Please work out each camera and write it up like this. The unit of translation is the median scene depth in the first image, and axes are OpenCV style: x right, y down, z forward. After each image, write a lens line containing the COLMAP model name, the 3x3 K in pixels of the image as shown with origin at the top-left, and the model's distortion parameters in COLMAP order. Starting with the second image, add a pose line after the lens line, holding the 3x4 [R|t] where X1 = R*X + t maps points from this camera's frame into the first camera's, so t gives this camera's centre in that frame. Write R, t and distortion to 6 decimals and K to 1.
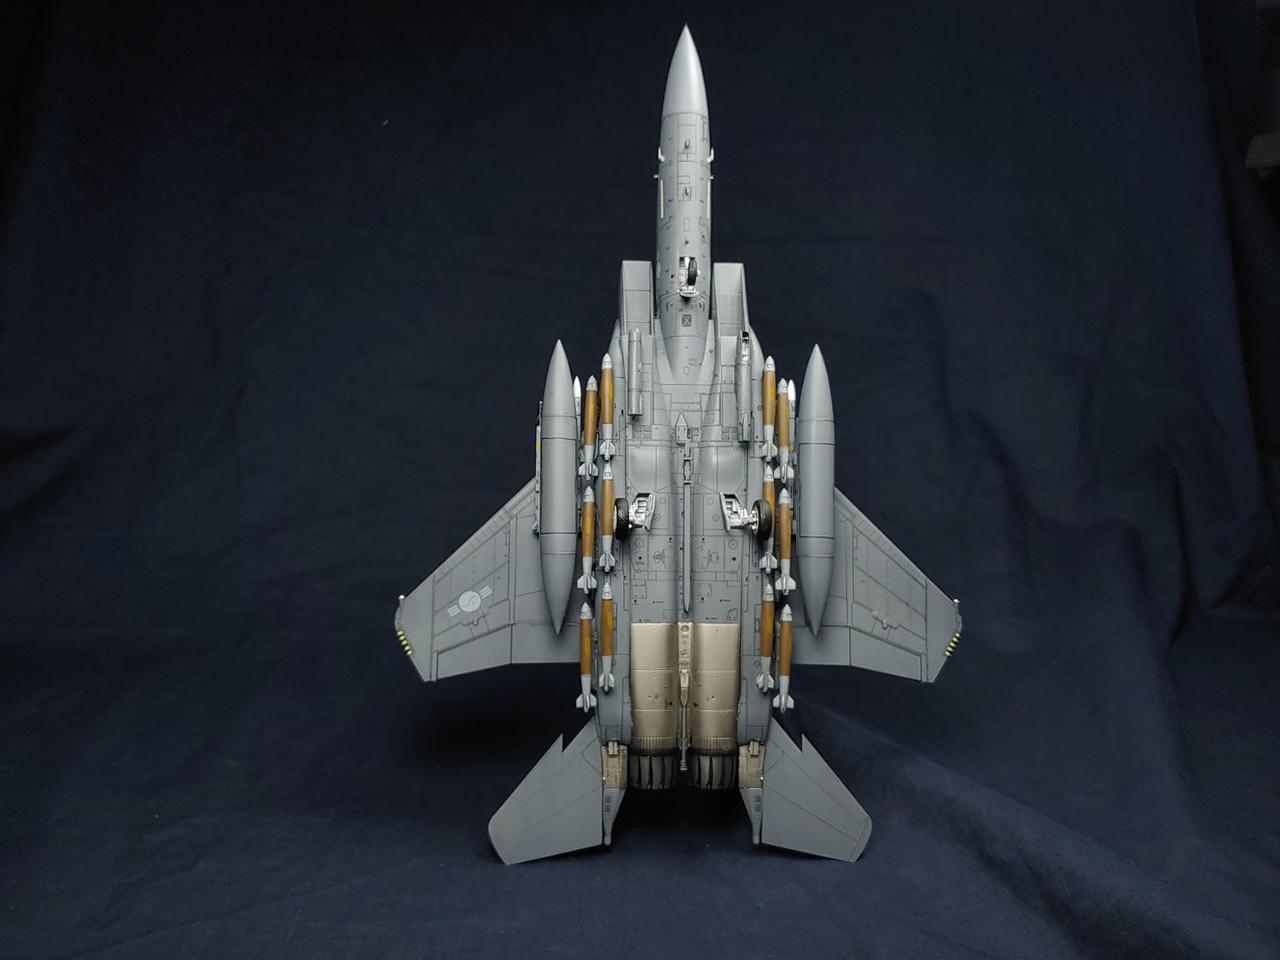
lens RADIAL K [[1025.2, 0, 640.5], [0, 1025.2, 456.4], [0, 0, 1]] dist [-0.038511, 0.030451]
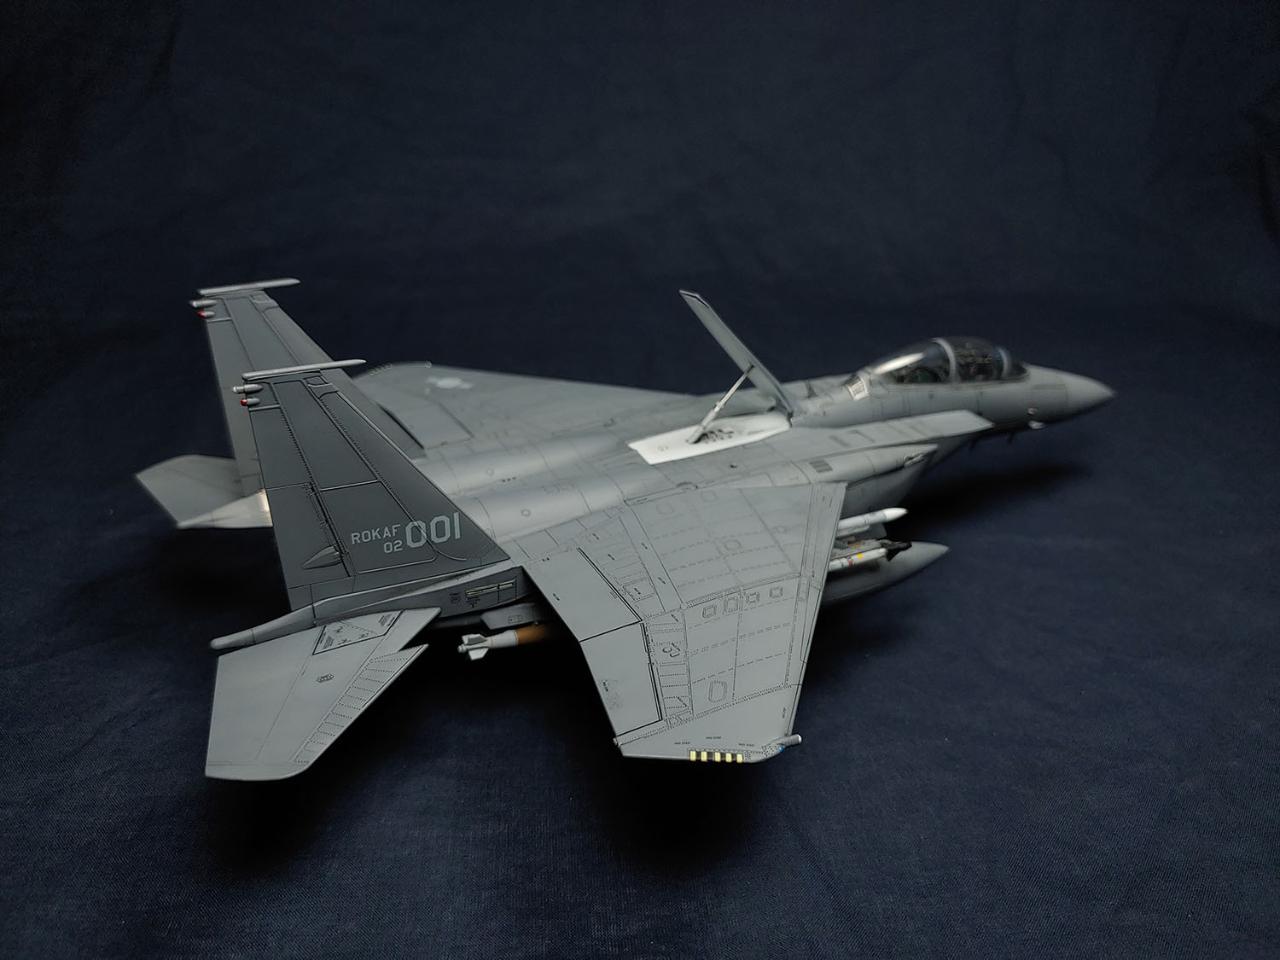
lens RADIAL K [[1041.4, 0, 643.1], [0, 1041.4, 444.3], [0, 0, 1]] dist [-0.042360, 0.016302]
pose [[0.999322, 0.002396, 0.036748, -0.051981], [-0.011086, 0.971162, 0.238164, 0.070112], [-0.035118, -0.238410, 0.970529, 0.130665]]
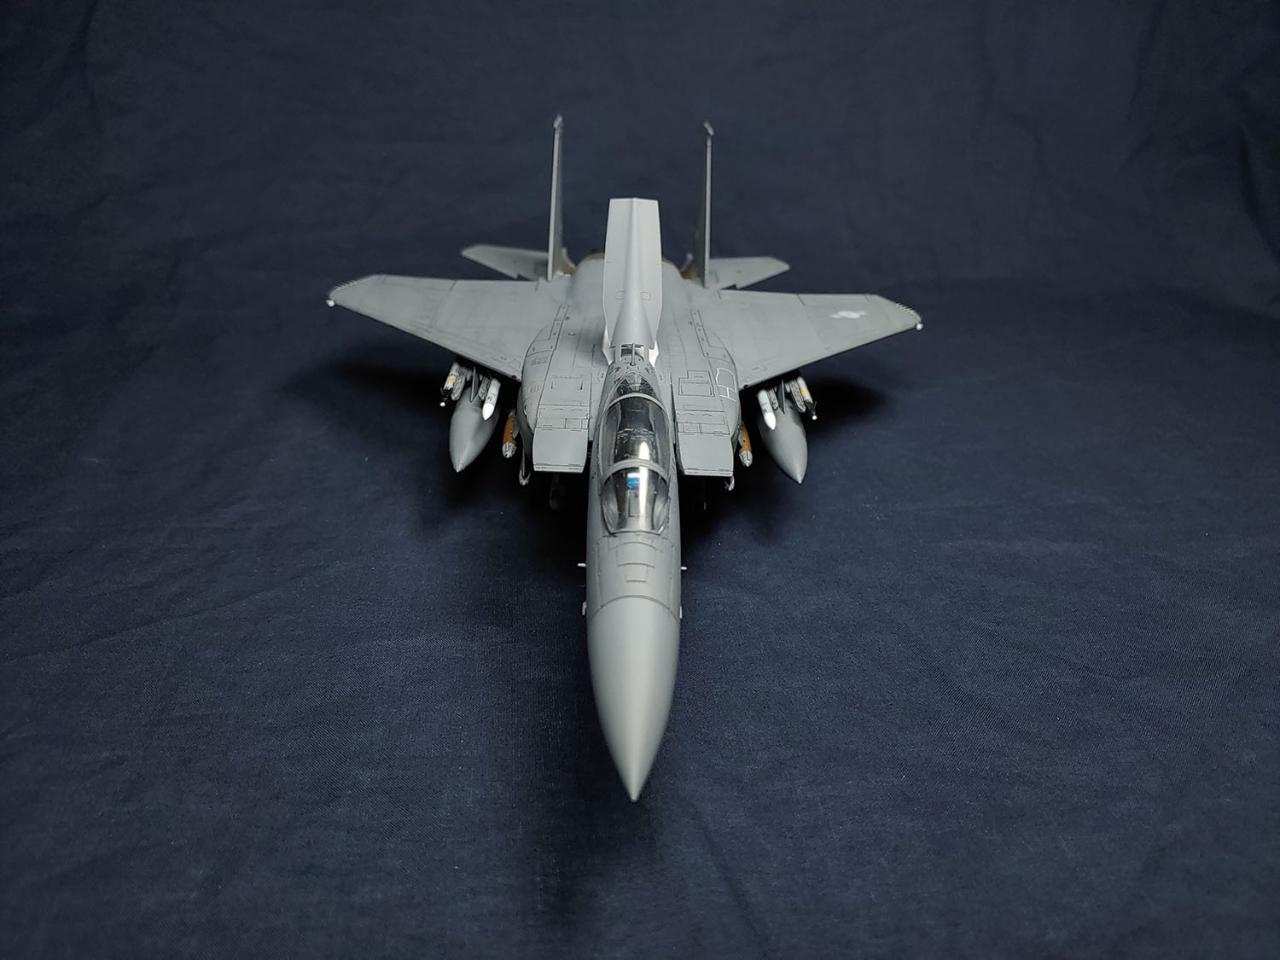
lens RADIAL K [[1030.1, 0, 636.5], [0, 1030.1, 446.0], [0, 0, 1]] dist [-0.011763, -0.010371]
pose [[0.998799, -0.006563, 0.048564, -0.023824], [-0.005599, 0.969218, 0.246141, 0.079399], [-0.048685, -0.246117, 0.968017, 0.185636]]
